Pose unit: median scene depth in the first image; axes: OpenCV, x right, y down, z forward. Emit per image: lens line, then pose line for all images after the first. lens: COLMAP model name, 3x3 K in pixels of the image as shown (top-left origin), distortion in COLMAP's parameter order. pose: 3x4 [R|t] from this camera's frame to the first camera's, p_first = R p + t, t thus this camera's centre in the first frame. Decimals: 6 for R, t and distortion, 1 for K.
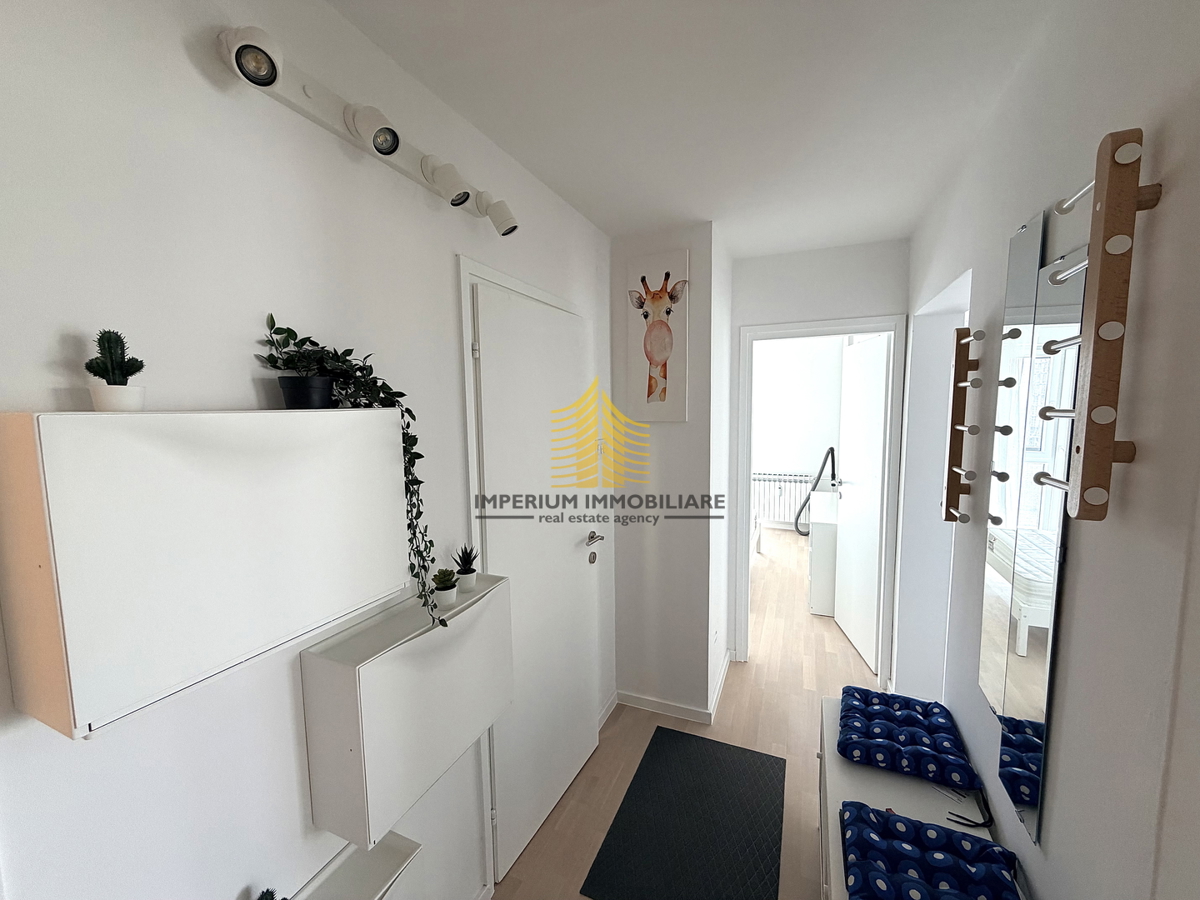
lens RADIAL K [[478.9, 0, 601.3], [0, 478.9, 451.5], [0, 0, 1]] dist [-0.000890, -0.000120]
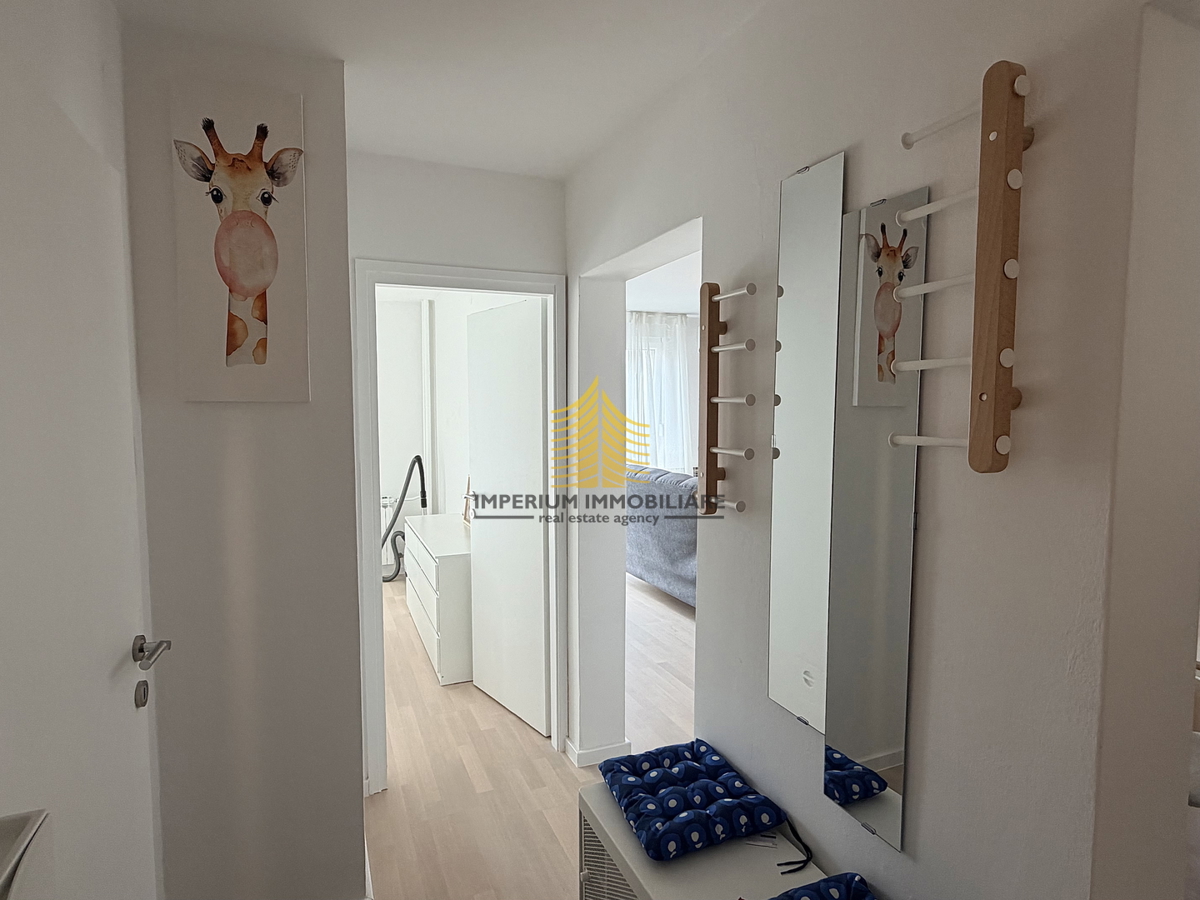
lens RADIAL K [[658.6, 0, 598.8], [0, 658.6, 451.8], [0, 0, 1]] dist [-0.001399, -0.001454]
pose [[0.691319, -0.038974, 0.721498, -0.147296], [0.062492, 0.998028, -0.005966, 0.021555], [-0.719842, 0.049212, 0.692391, 0.225627]]
